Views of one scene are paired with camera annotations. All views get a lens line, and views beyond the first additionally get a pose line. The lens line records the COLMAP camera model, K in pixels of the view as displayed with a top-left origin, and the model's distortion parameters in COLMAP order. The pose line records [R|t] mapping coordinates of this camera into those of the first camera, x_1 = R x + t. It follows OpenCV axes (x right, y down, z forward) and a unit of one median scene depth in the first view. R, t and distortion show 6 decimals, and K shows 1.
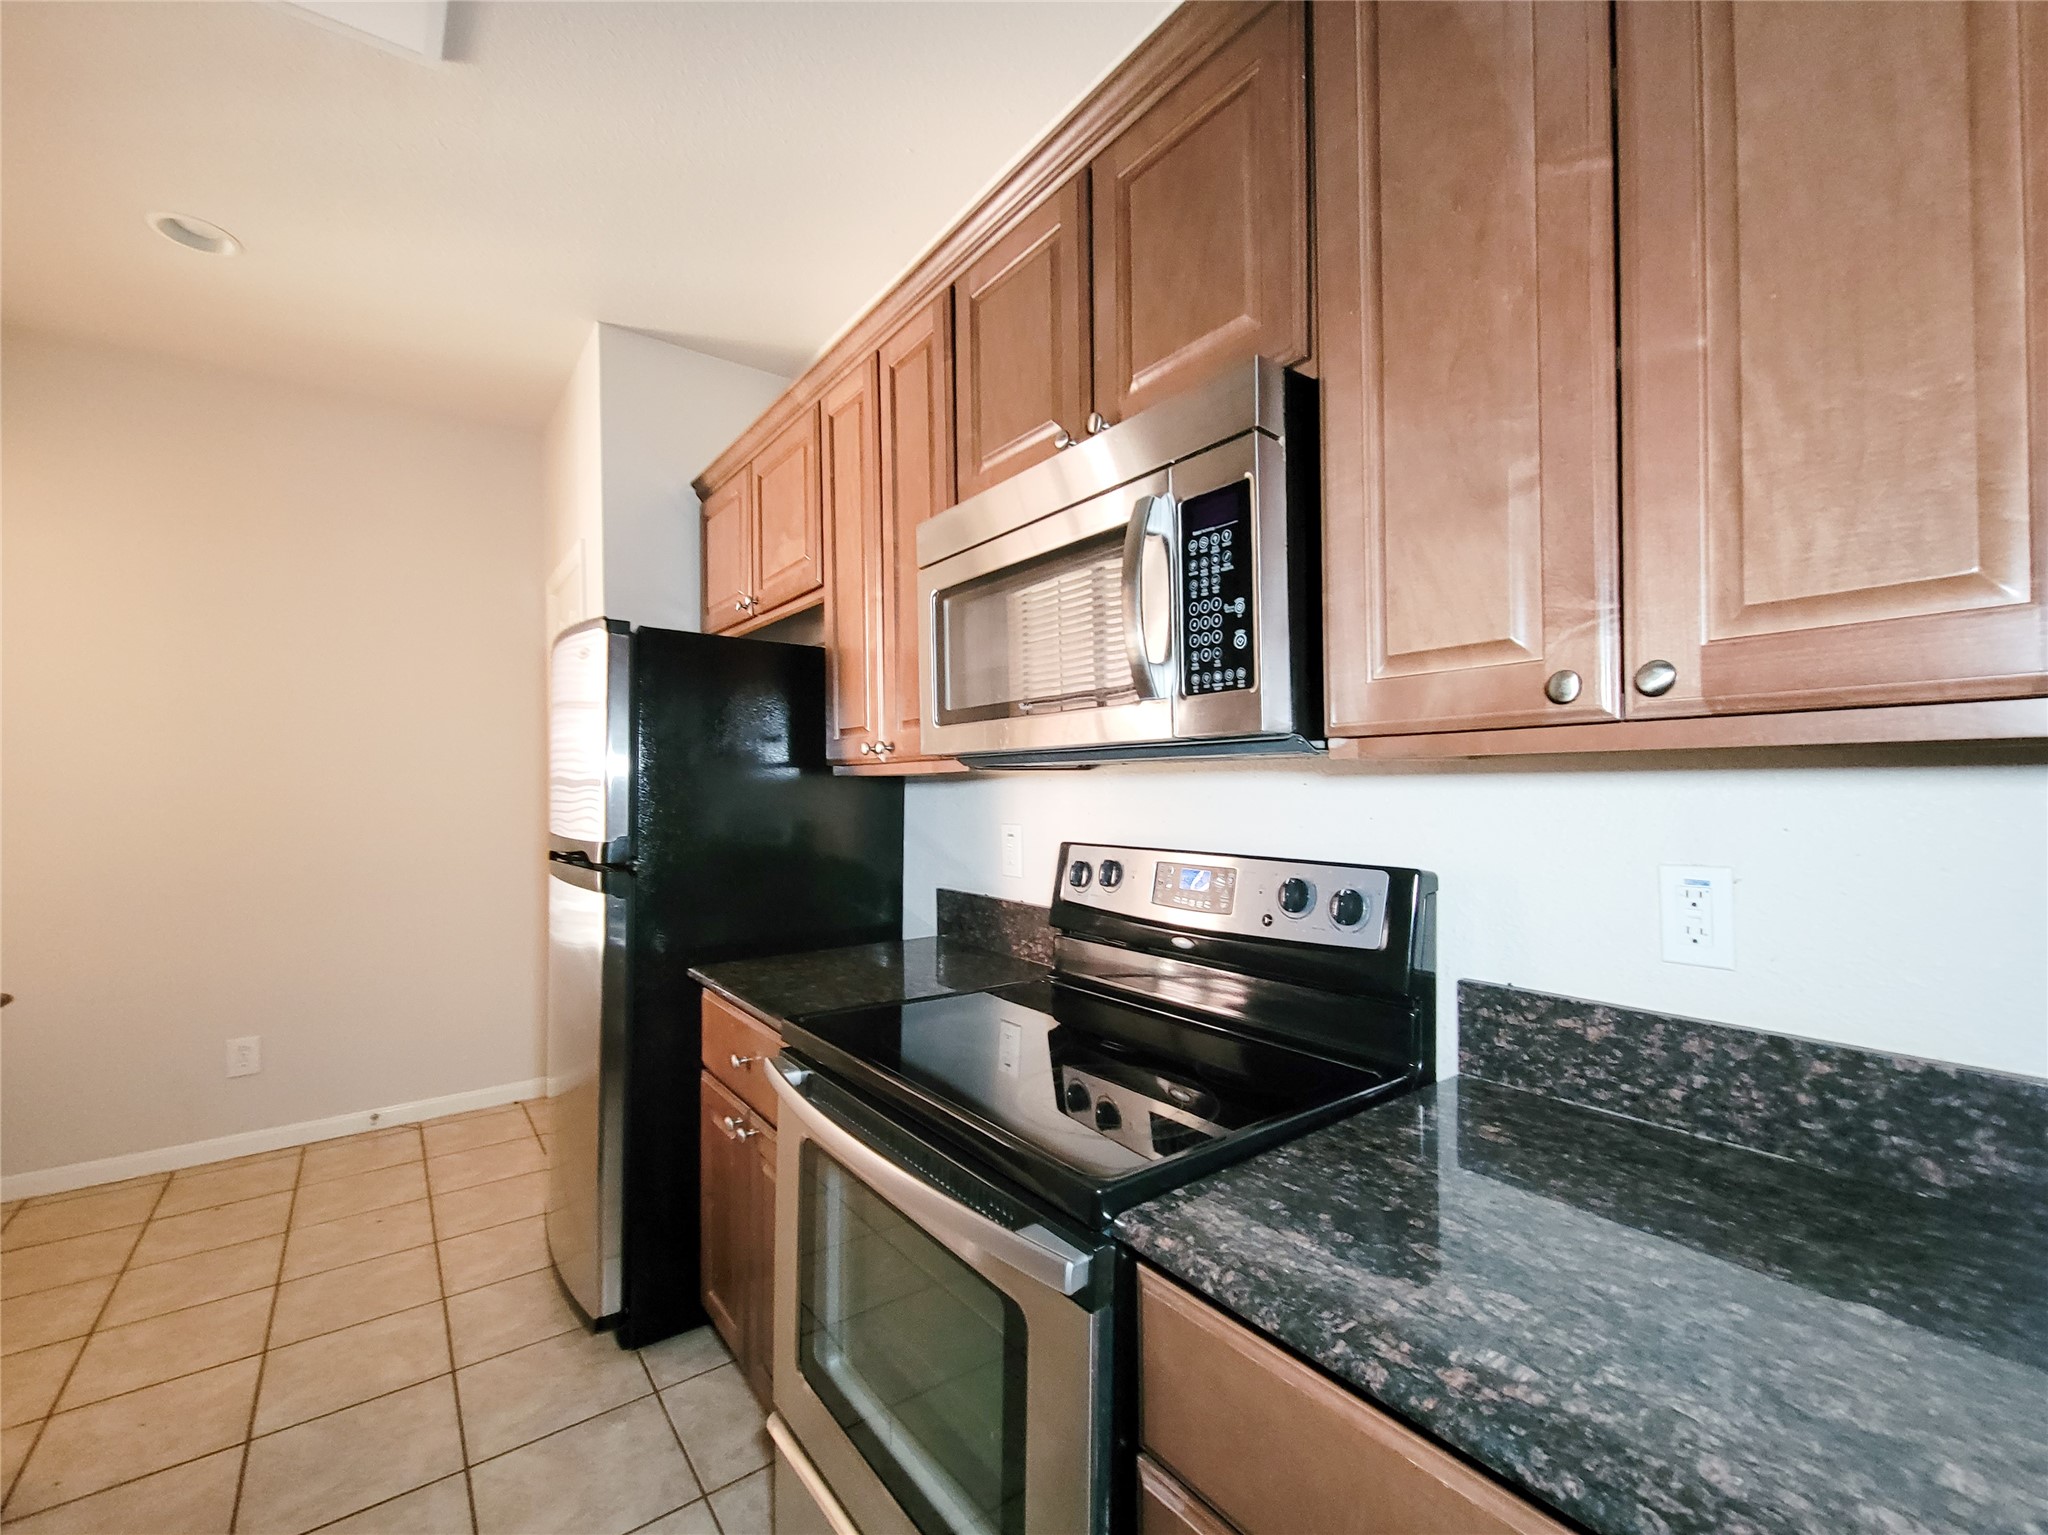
lens RADIAL K [[850.6, 0, 1024.4], [0, 850.6, 787.7], [0, 0, 1]] dist [0.002488, -0.000056]
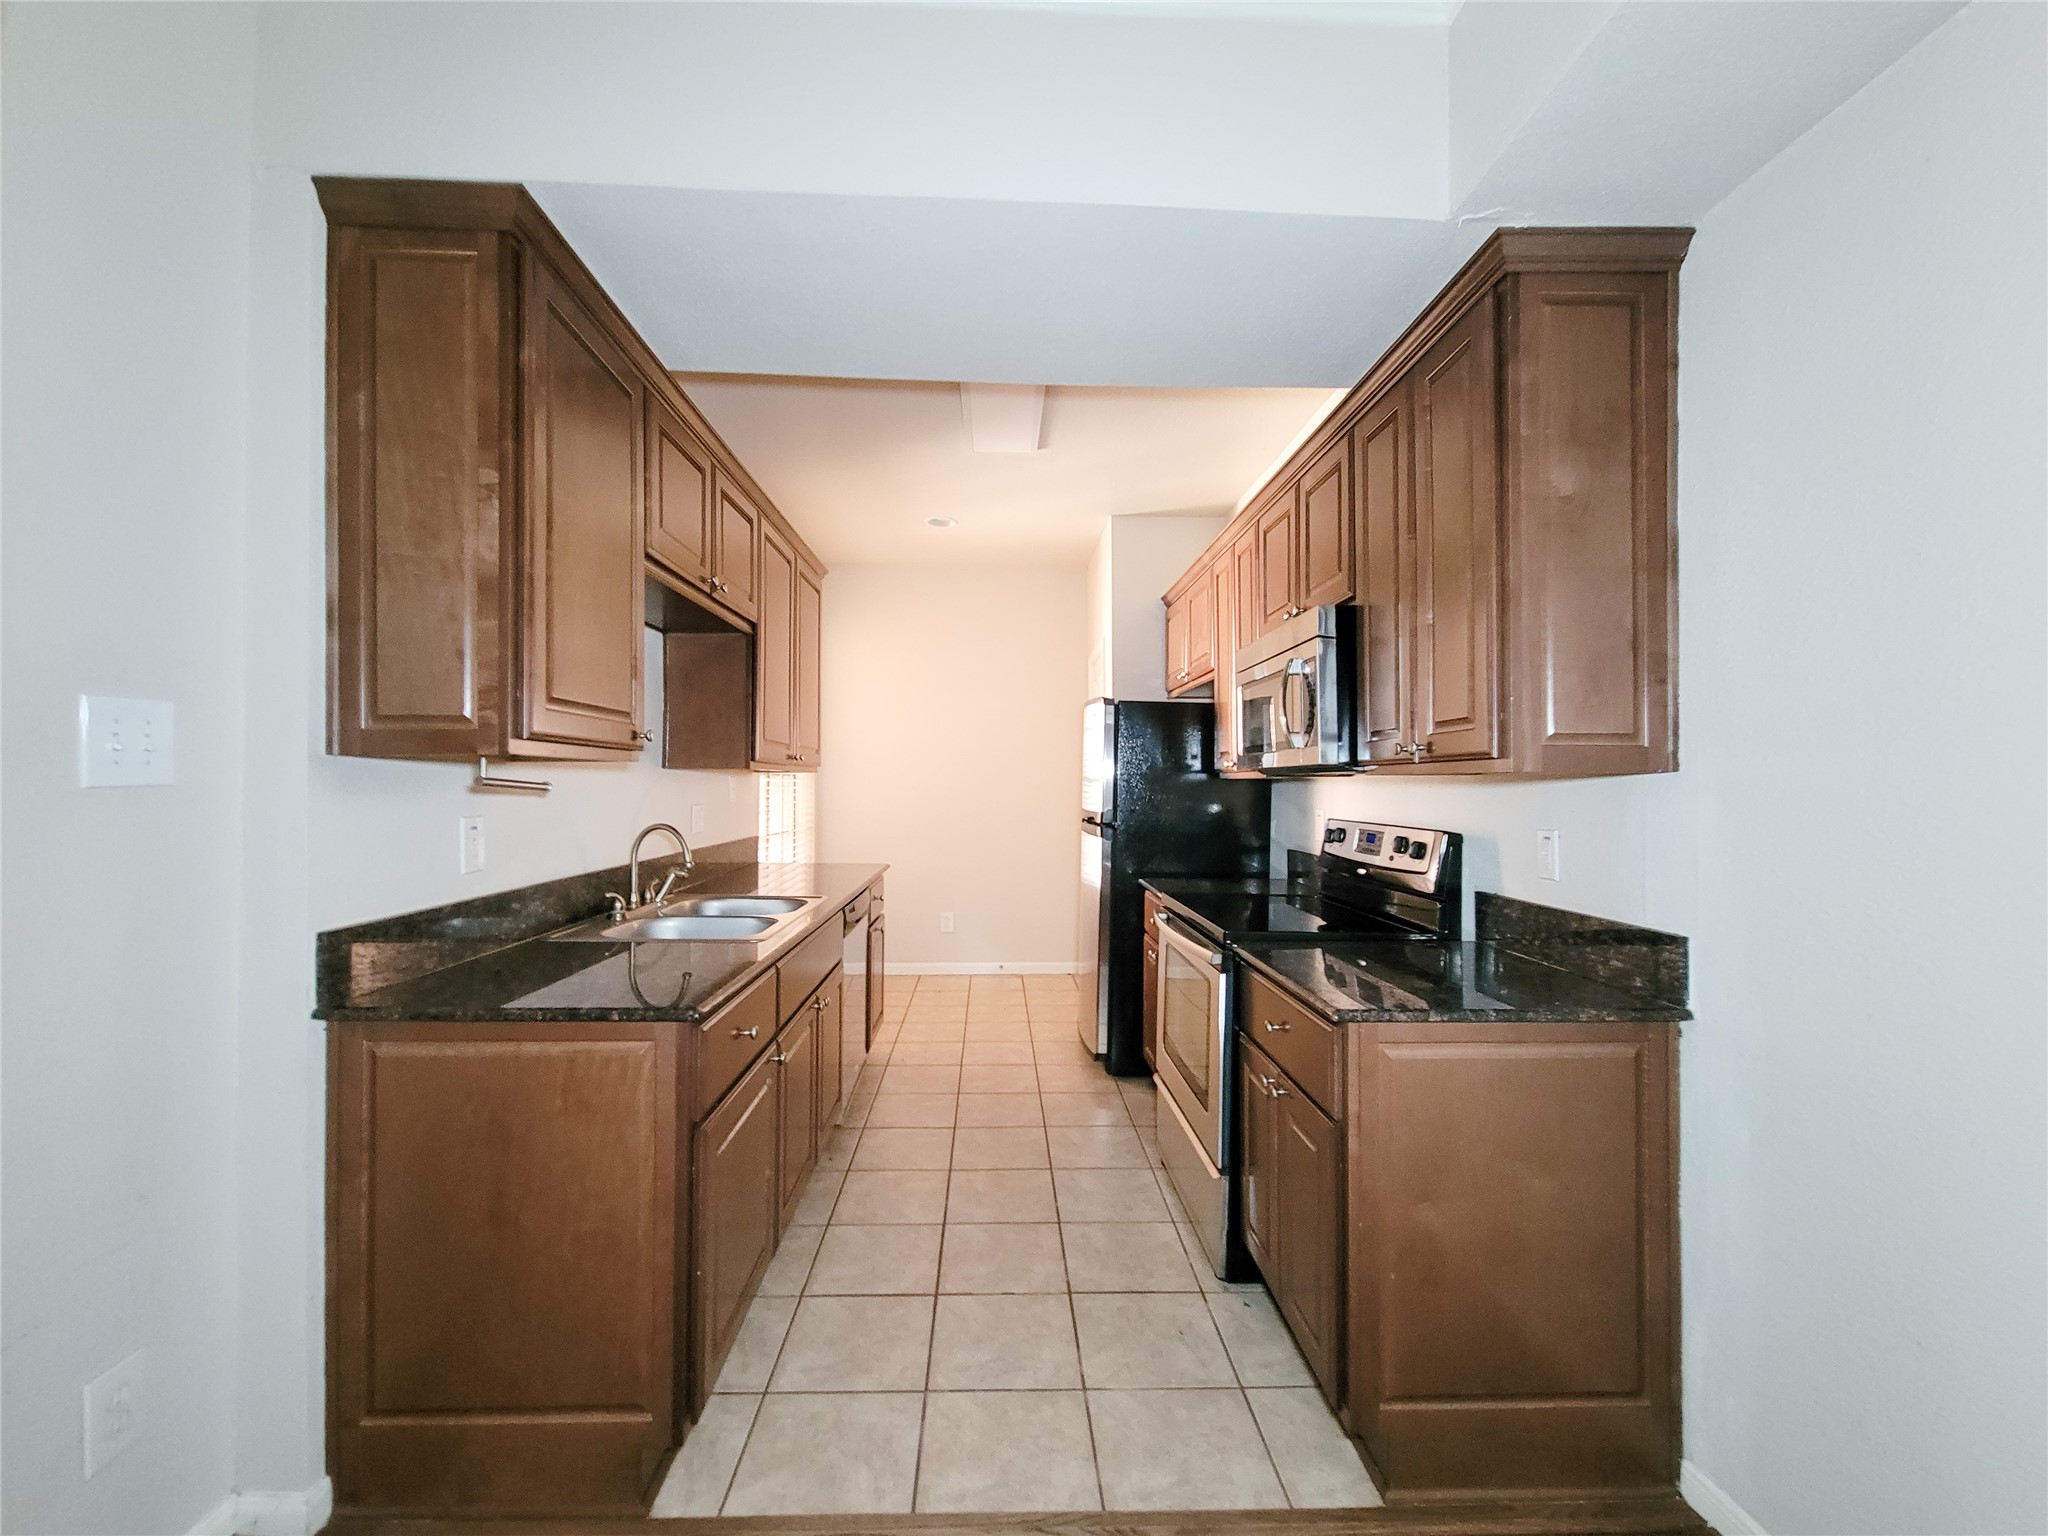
lens RADIAL K [[827.5, 0, 1025.6], [0, 827.5, 780.1], [0, 0, 1]] dist [0.010116, -0.000037]
pose [[0.819267, 0.008150, -0.573354, 0.466957], [-0.010580, 0.999944, -0.000904, -0.005627], [0.573314, 0.006807, 0.819307, -0.679275]]
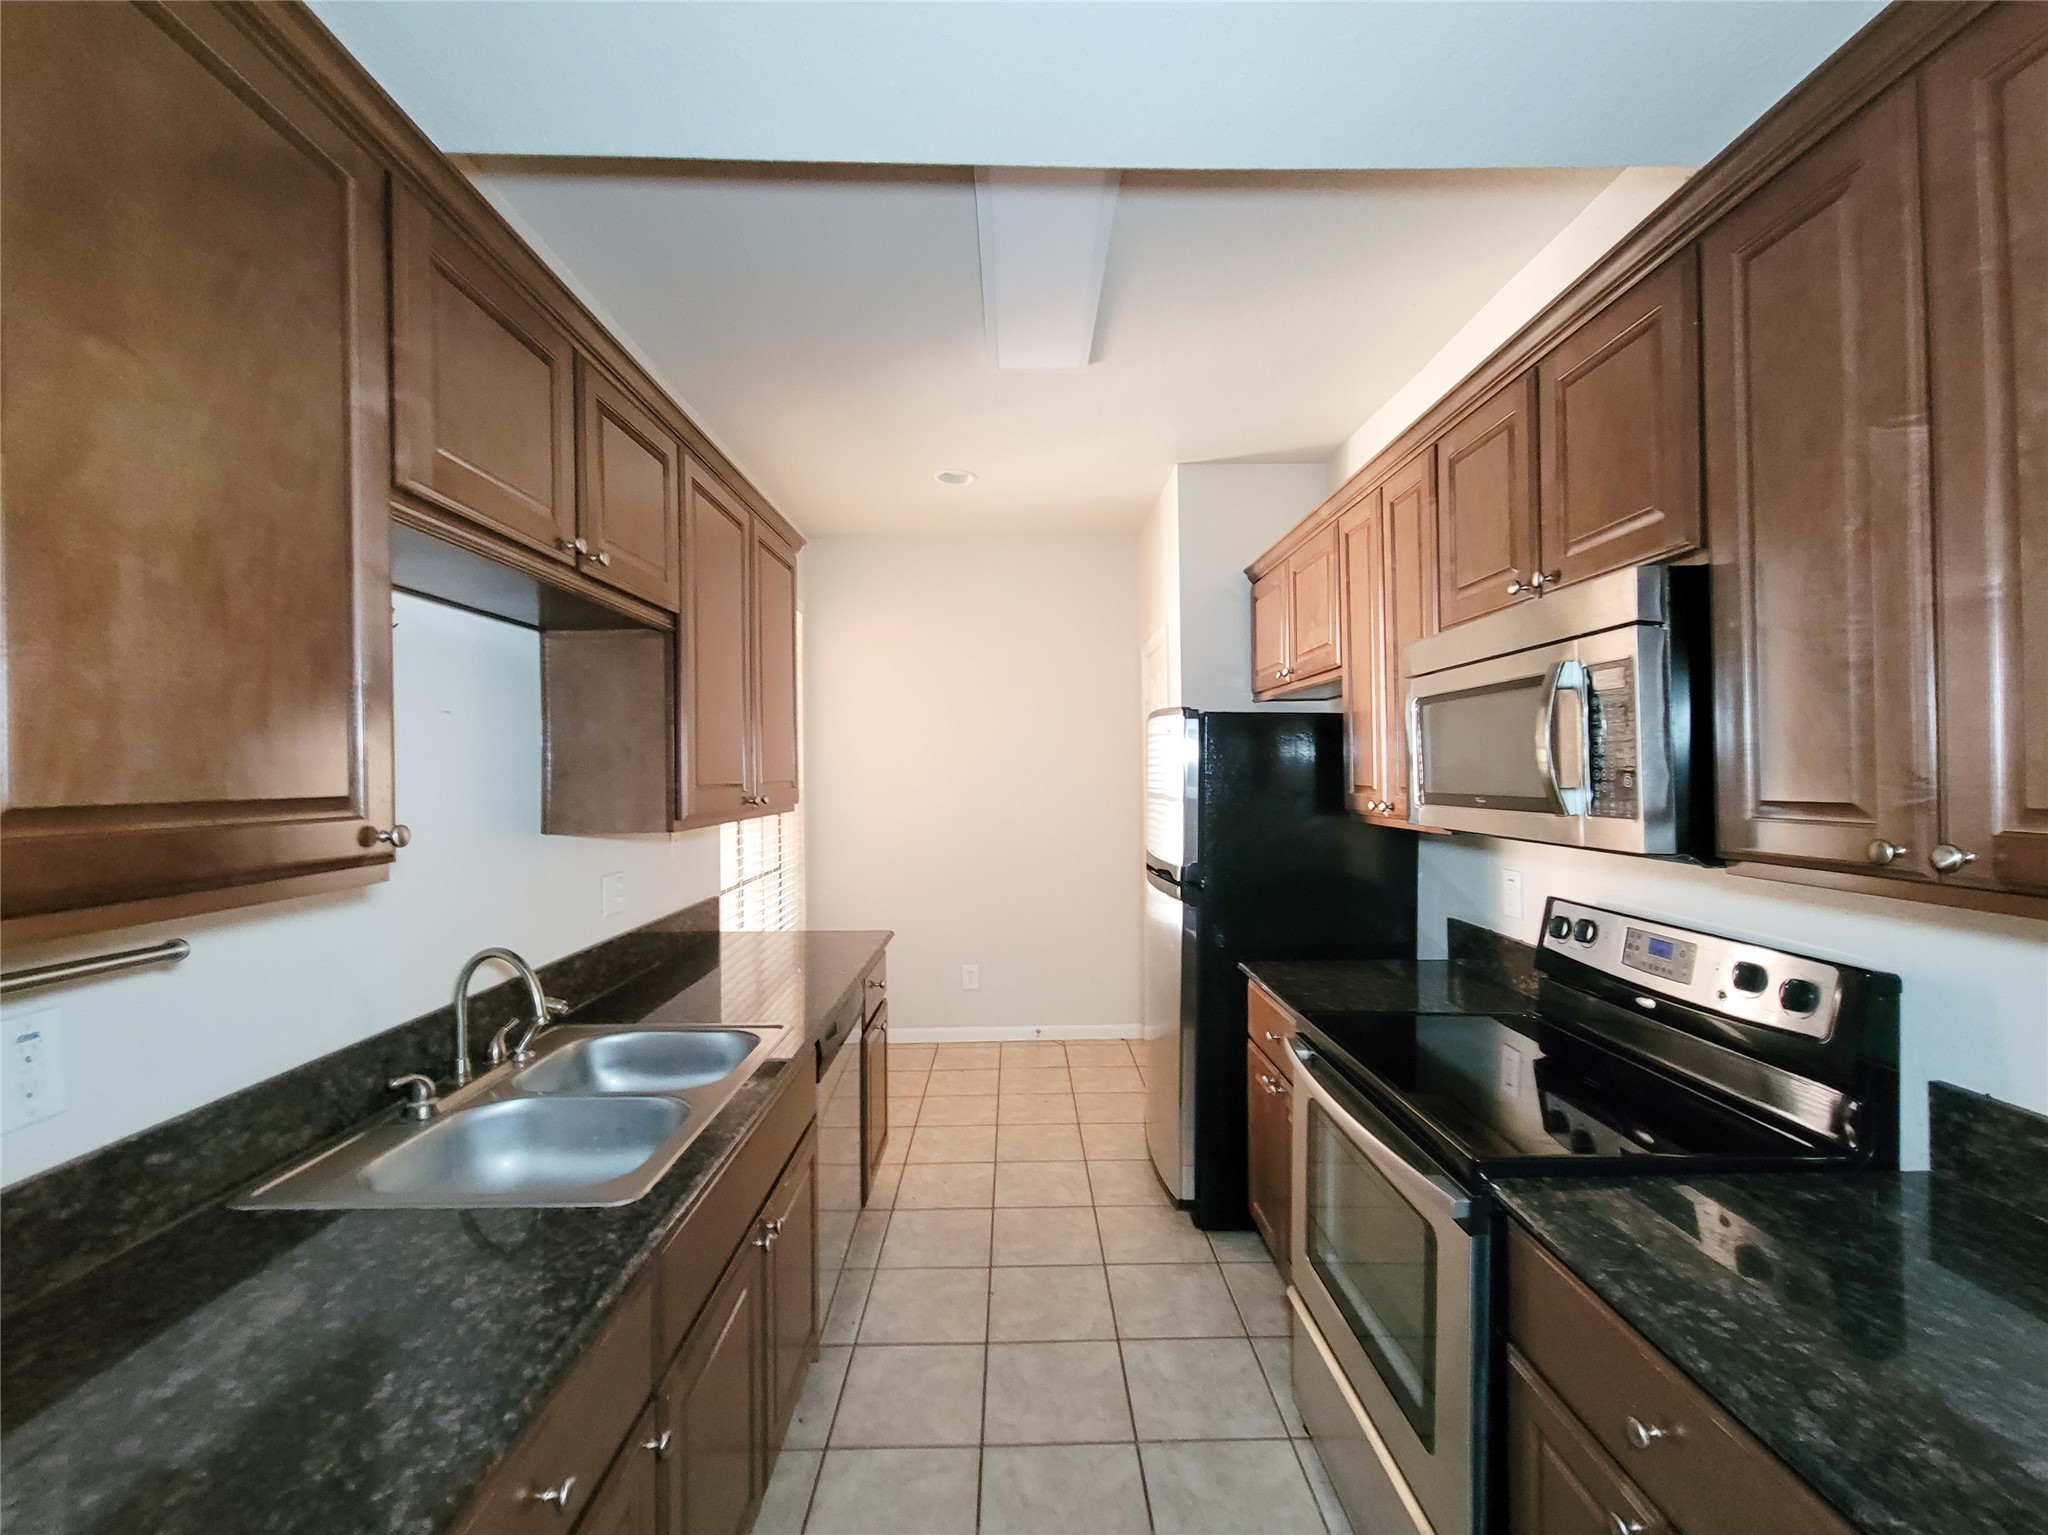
lens RADIAL K [[856.4, 0, 1036.8], [0, 856.4, 769.8], [0, 0, 1]] dist [-0.001462, -0.000314]
pose [[0.811165, -0.002262, -0.584812, 0.147629], [0.003369, 0.999994, 0.000805, -0.100162], [0.584807, -0.002623, 0.811168, -0.305168]]
